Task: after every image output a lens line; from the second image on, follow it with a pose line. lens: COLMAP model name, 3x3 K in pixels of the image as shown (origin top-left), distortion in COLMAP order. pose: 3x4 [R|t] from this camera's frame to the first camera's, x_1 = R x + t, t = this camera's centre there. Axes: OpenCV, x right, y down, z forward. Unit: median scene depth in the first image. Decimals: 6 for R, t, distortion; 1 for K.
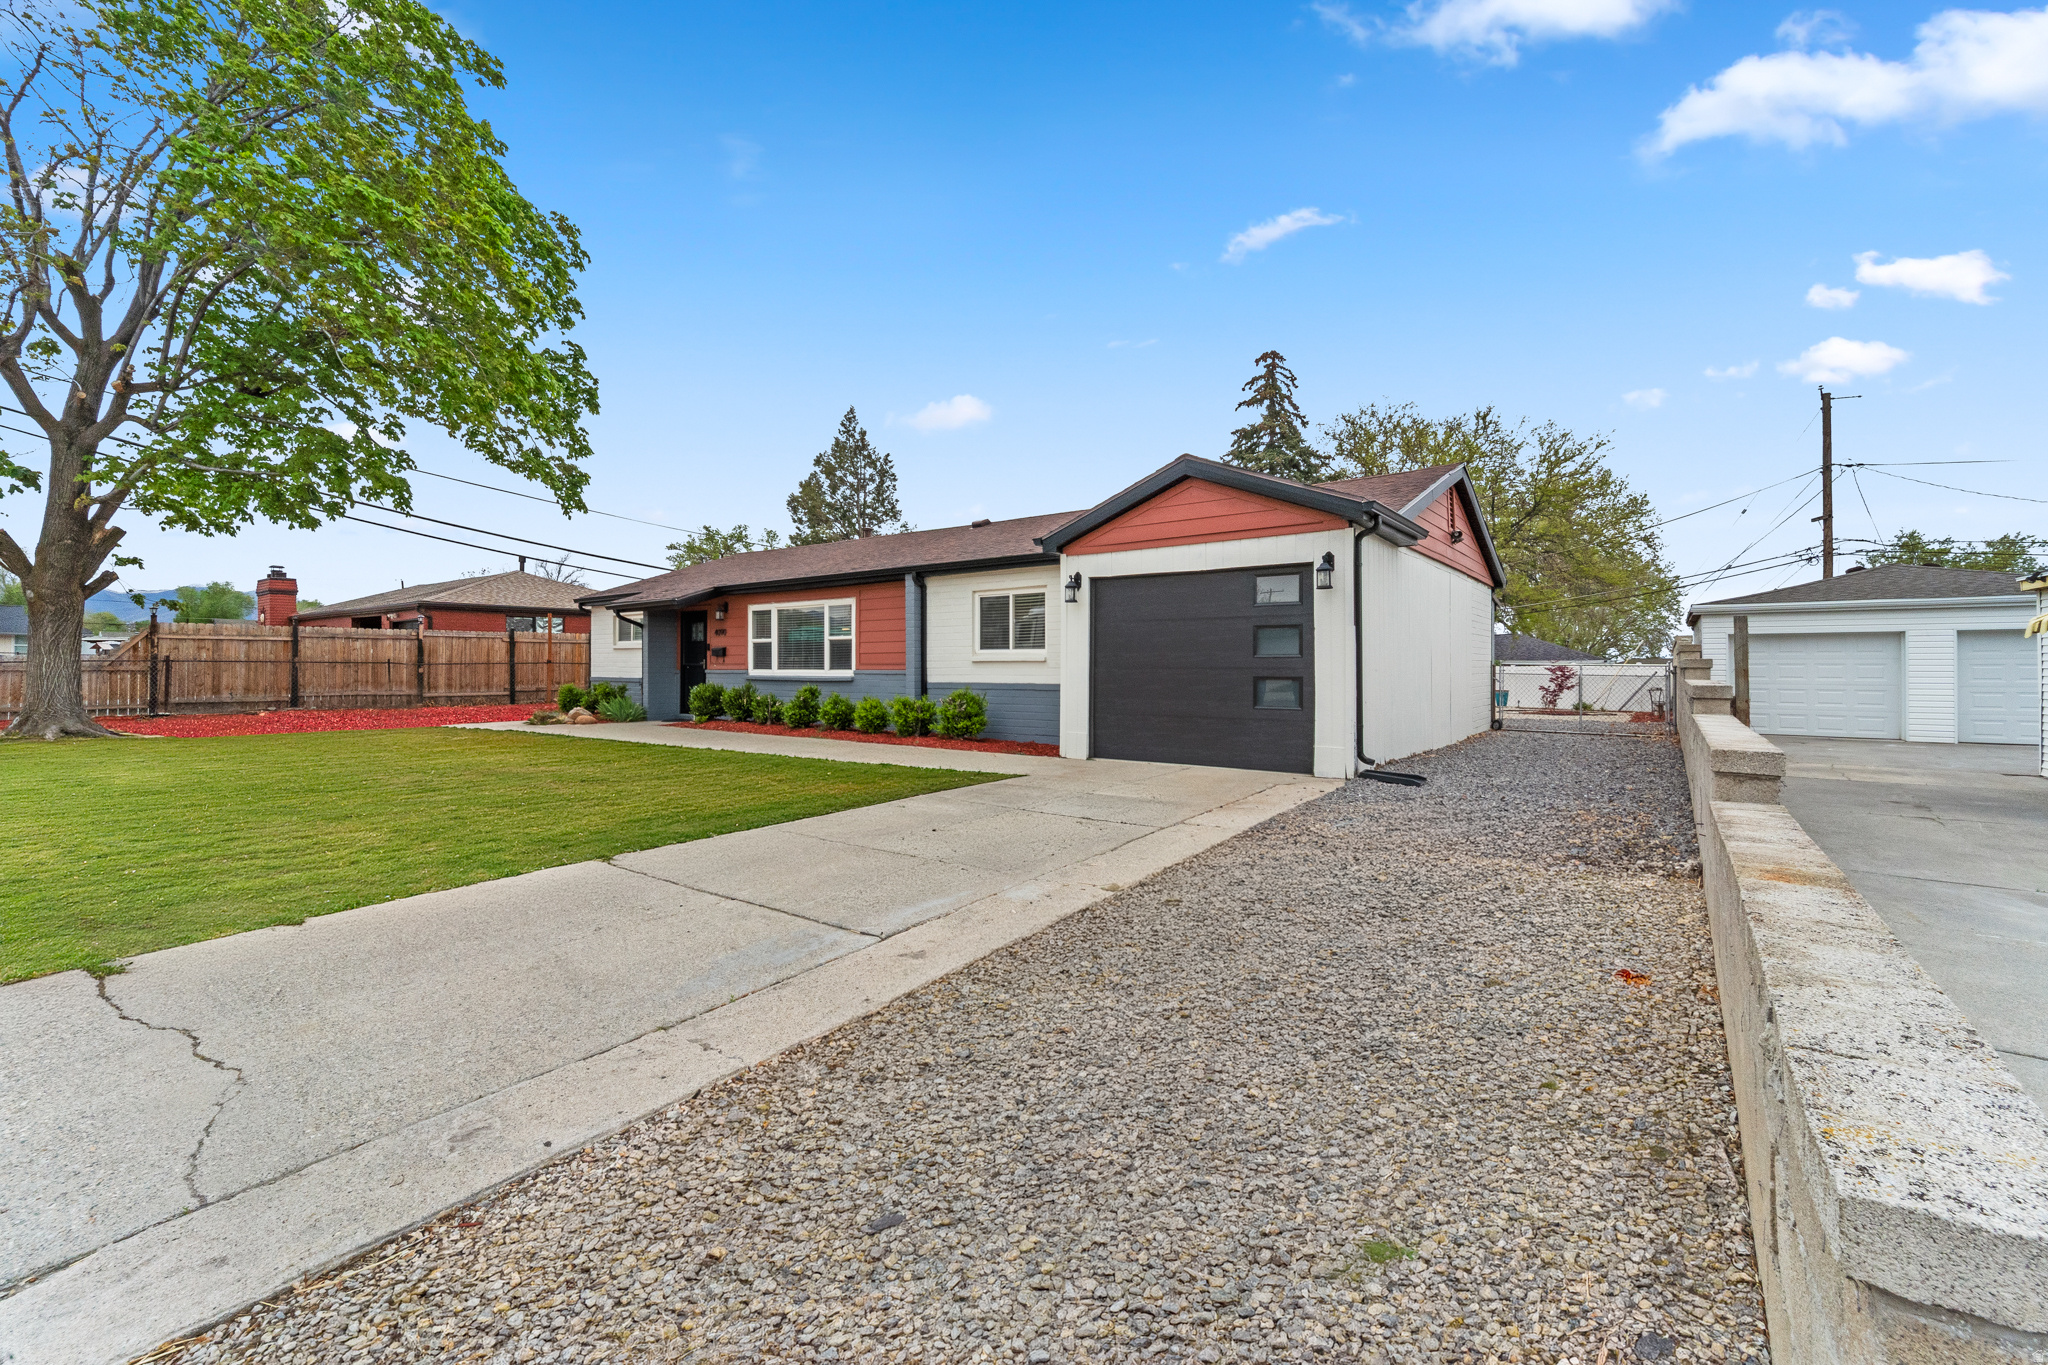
lens RADIAL K [[871.9, 0, 1024.0], [0, 871.9, 682.5], [0, 0, 1]] dist [0.002014, 0.000067]
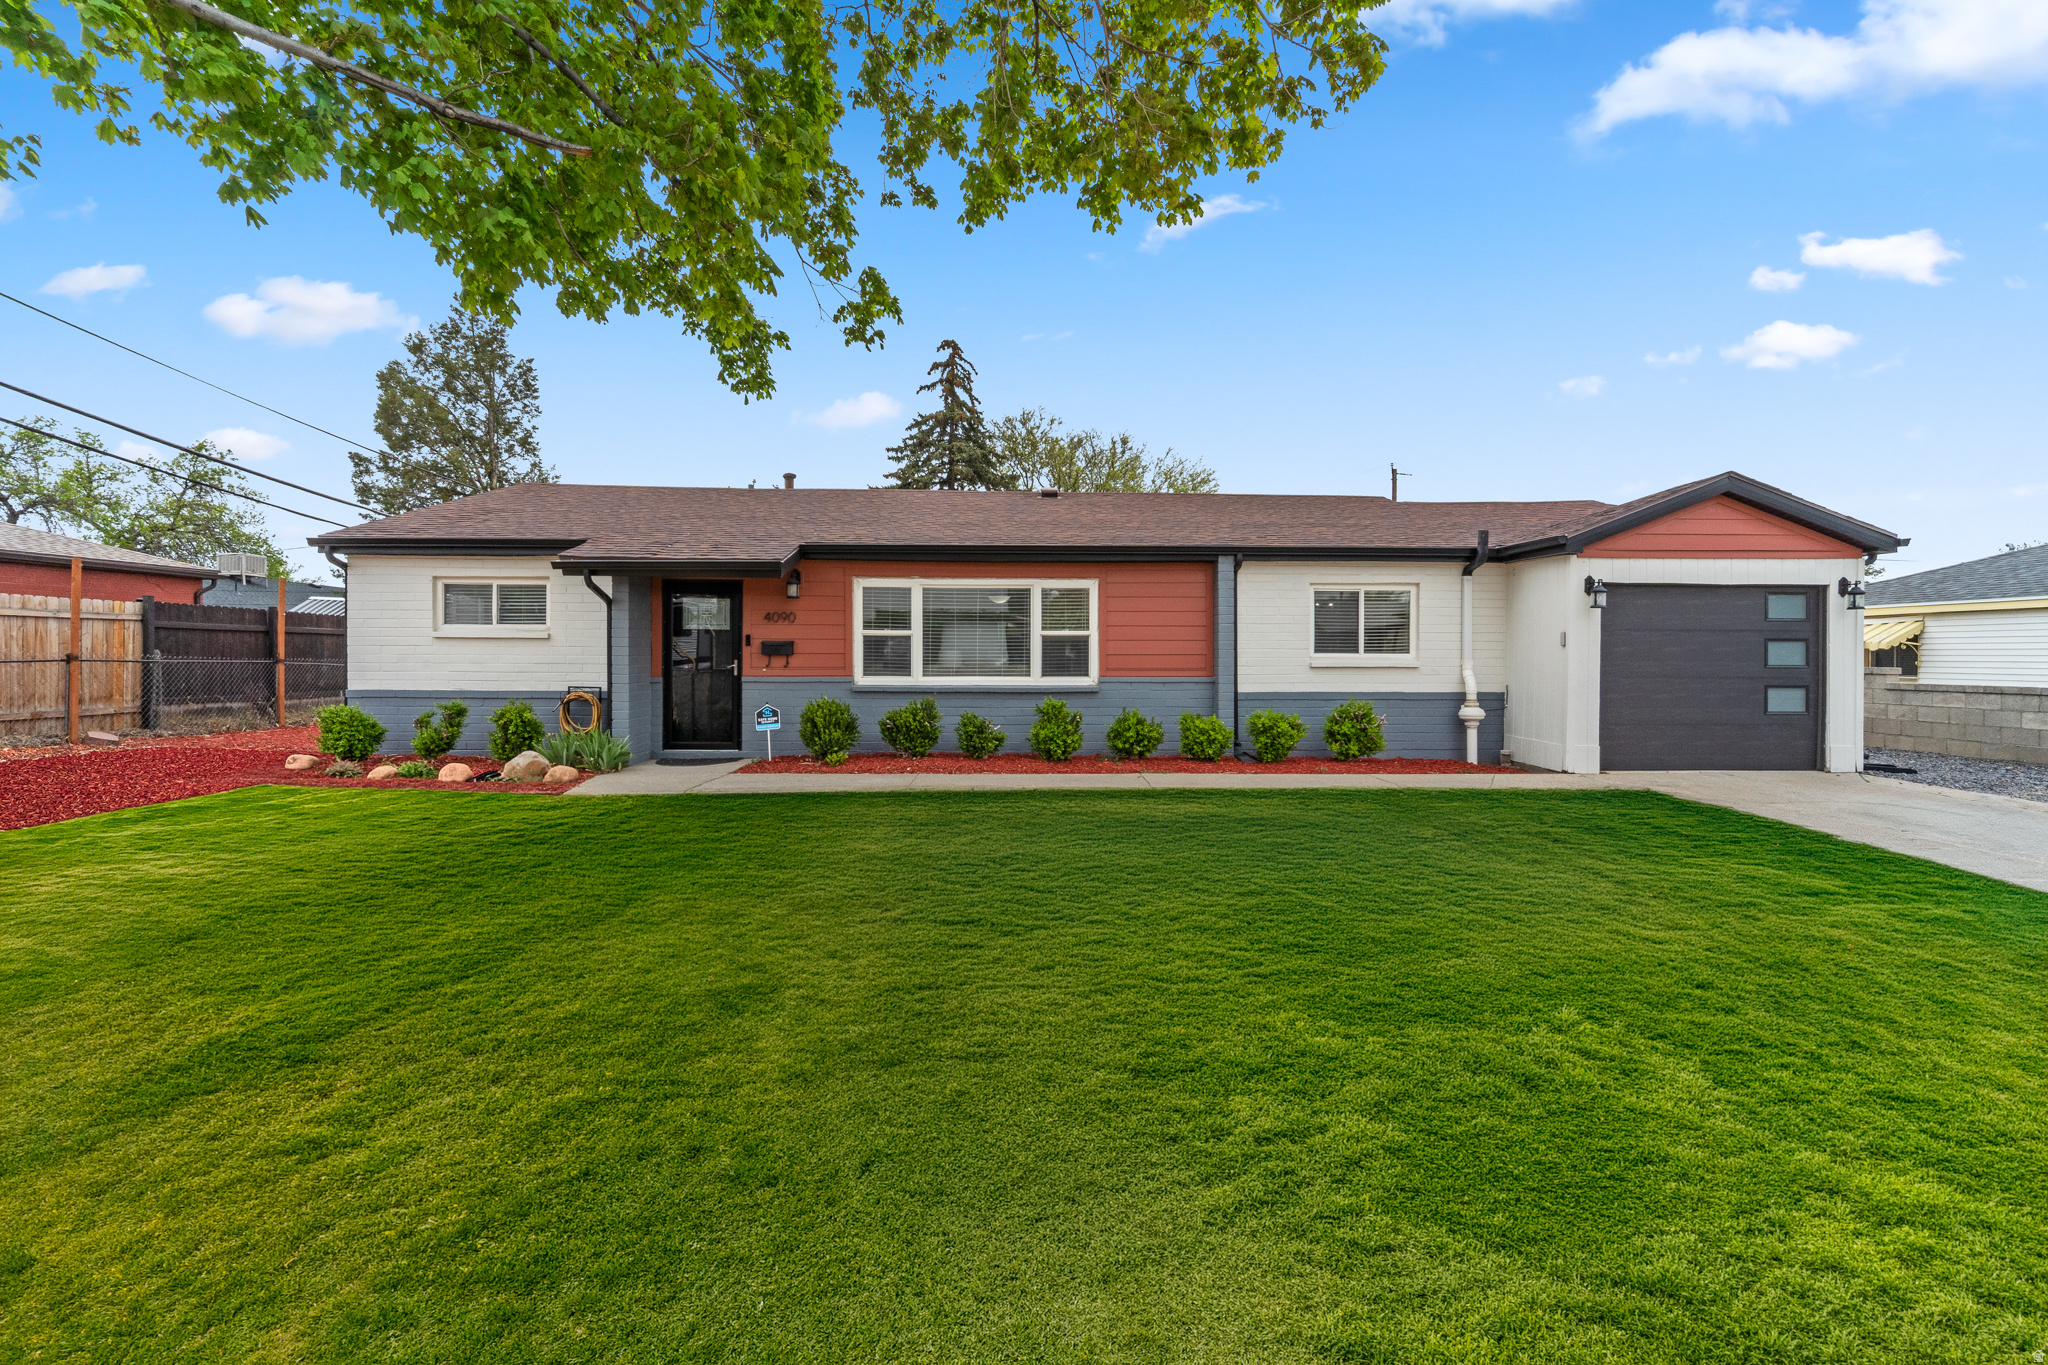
lens RADIAL K [[871.9, 0, 1024.0], [0, 871.9, 682.5], [0, 0, 1]] dist [0.002014, 0.000067]
pose [[0.770931, -0.017221, 0.636686, -0.659451], [0.008431, 0.999823, 0.016834, -0.020910], [-0.636863, -0.007610, 0.770939, 0.429249]]
